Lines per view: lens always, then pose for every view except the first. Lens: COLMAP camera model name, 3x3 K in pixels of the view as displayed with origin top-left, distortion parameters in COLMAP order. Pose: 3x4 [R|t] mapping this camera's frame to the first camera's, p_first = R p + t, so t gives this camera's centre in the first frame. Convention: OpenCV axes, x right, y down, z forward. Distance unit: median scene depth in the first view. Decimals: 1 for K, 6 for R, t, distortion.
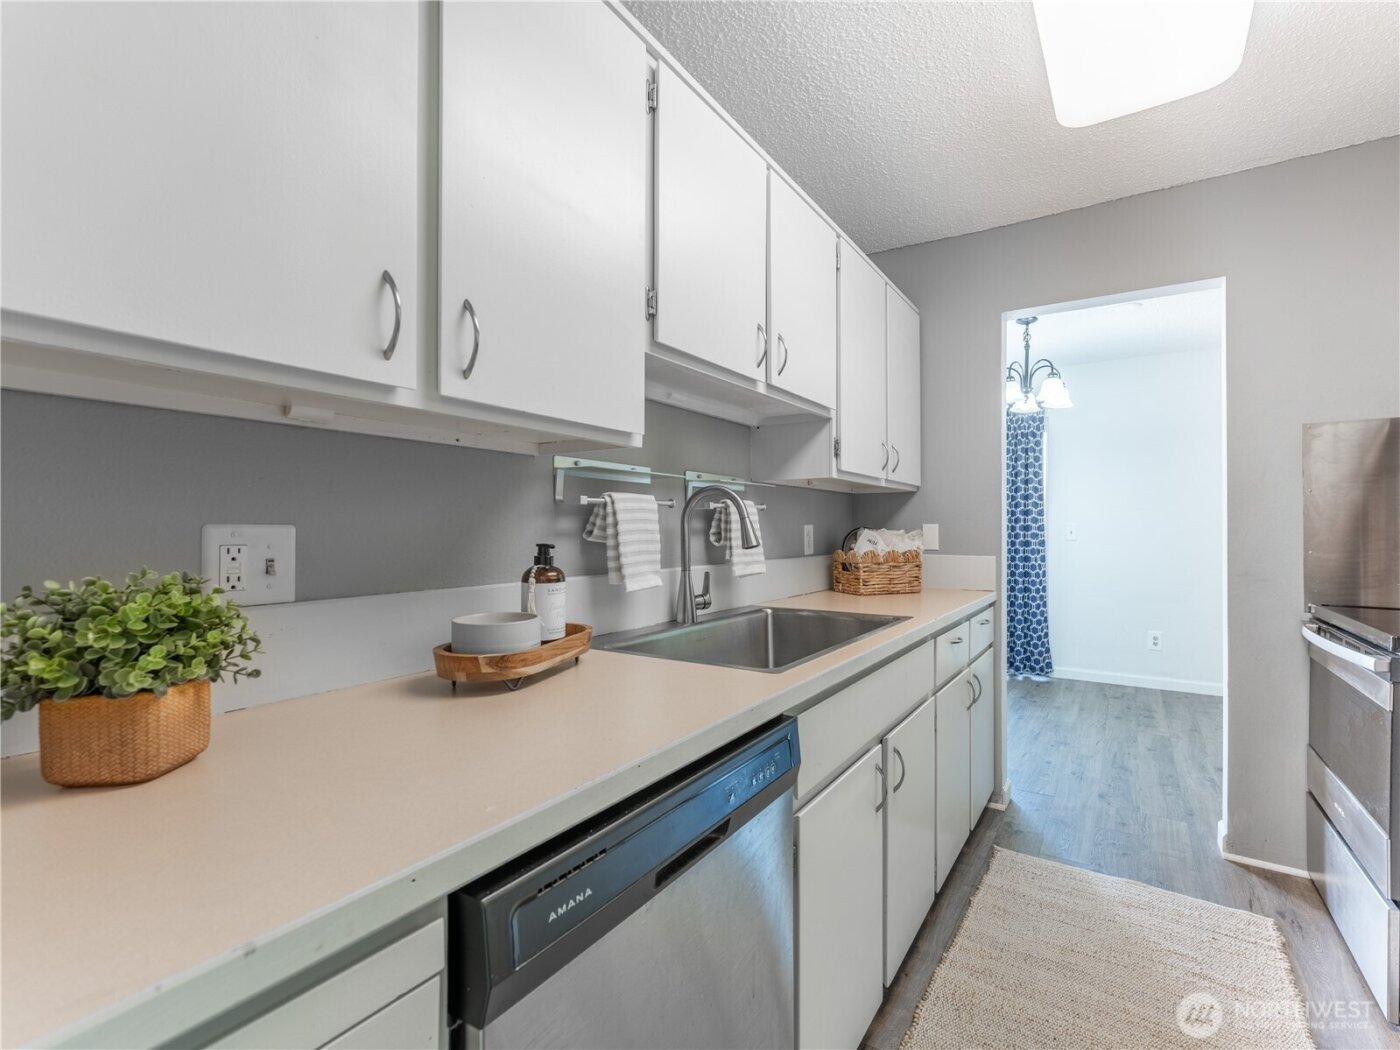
lens RADIAL K [[635.1, 0, 744.6], [0, 635.1, 523.4], [0, 0, 1]] dist [0.001415, -0.001242]
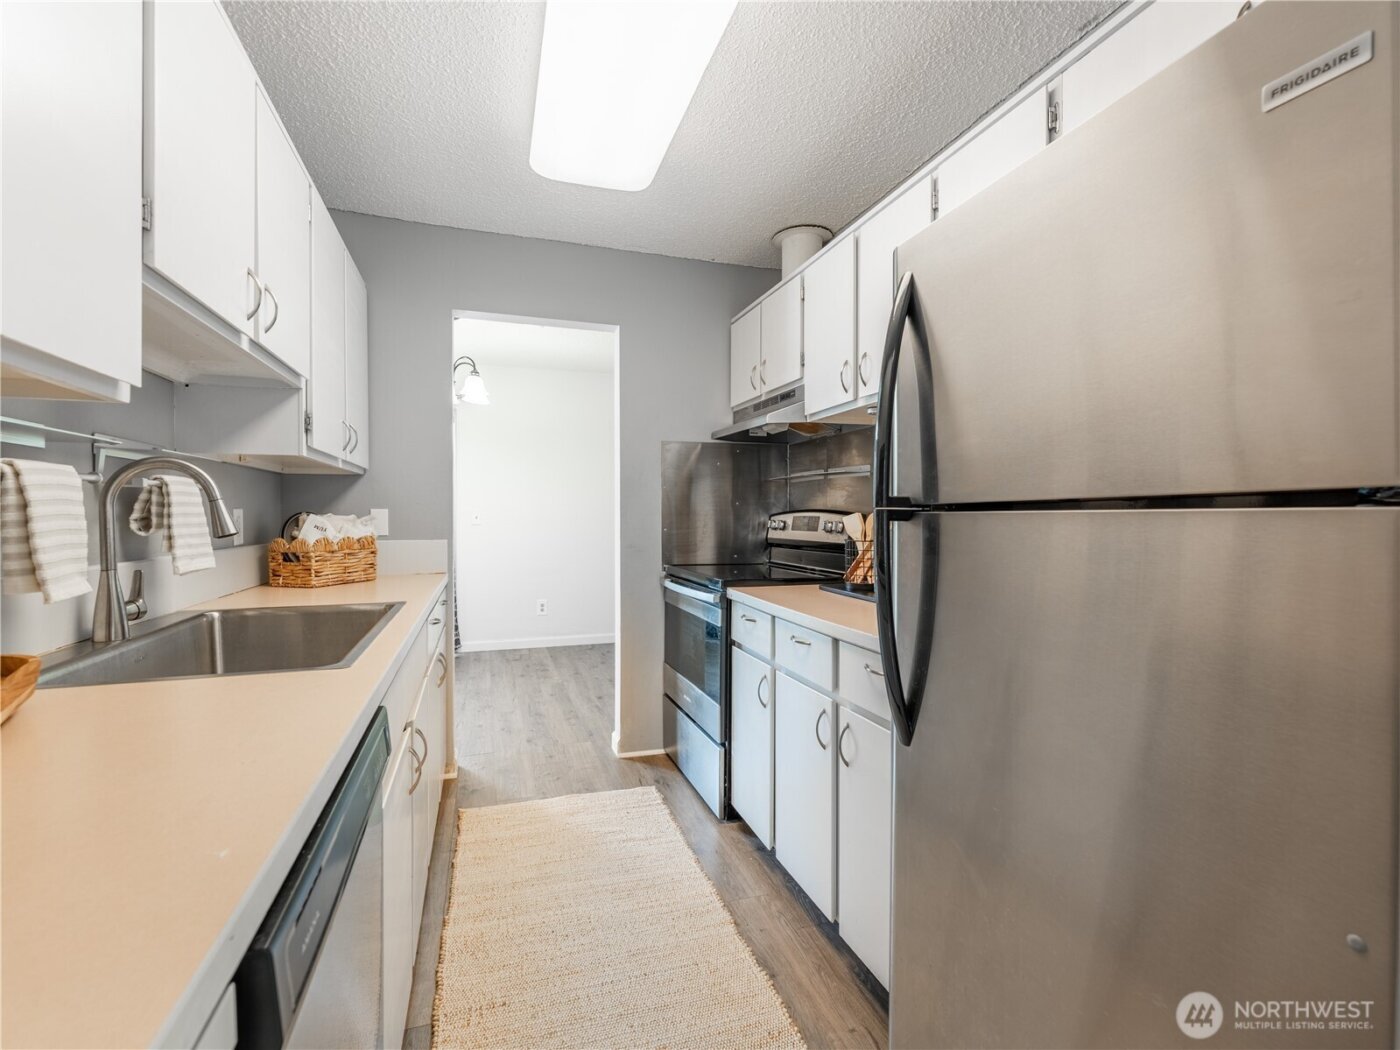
lens RADIAL K [[635.1, 0, 696.4], [0, 635.1, 514.3], [0, 0, 1]] dist [0.001415, -0.001242]
pose [[0.646494, -0.000824, 0.762919, -0.175520], [-0.004859, 0.999975, 0.005197, 0.002327], [-0.762904, -0.007067, 0.646473, 0.005670]]
